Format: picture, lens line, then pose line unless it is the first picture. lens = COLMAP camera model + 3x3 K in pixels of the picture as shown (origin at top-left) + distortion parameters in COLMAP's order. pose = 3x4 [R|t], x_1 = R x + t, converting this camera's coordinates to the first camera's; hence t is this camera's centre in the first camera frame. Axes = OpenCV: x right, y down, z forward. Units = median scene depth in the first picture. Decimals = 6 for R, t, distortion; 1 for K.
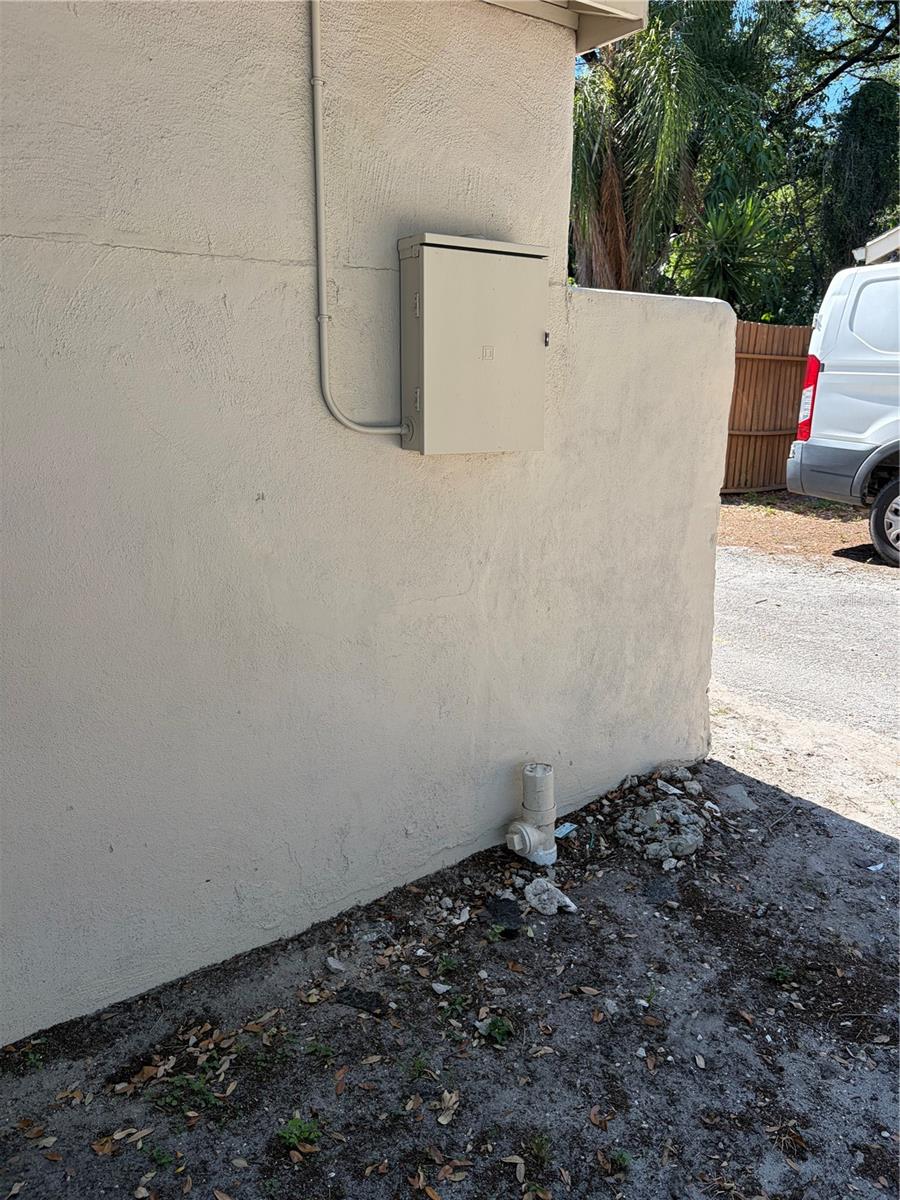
lens RADIAL K [[897.4, 0, 450.0], [0, 897.4, 600.0], [0, 0, 1]] dist [0.001594, -0.002974]
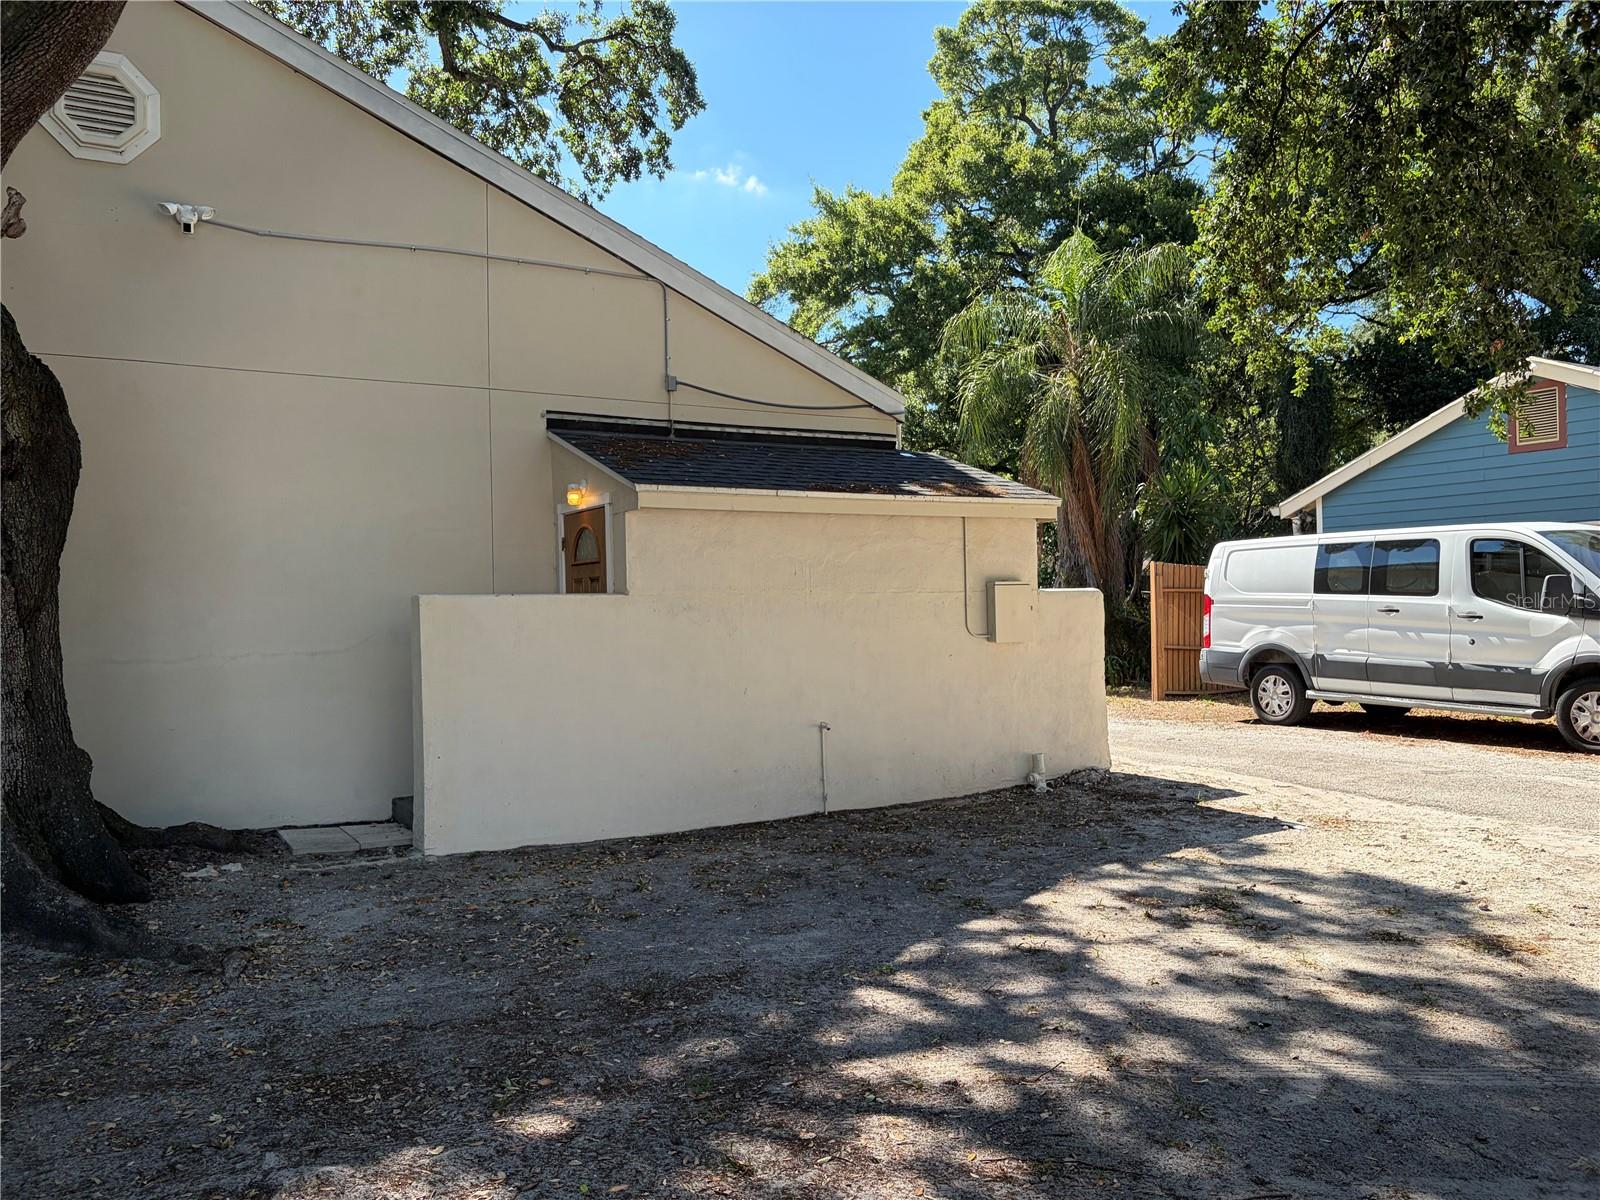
lens RADIAL K [[1217.8, 0, 800.0], [0, 1217.8, 600.0], [0, 0, 1]] dist [0.092863, -0.000392]
pose [[0.995502, -0.032669, -0.088929, -0.120782], [0.009850, 0.969270, -0.245802, 0.275610], [0.094227, 0.243820, 0.965232, -1.215635]]
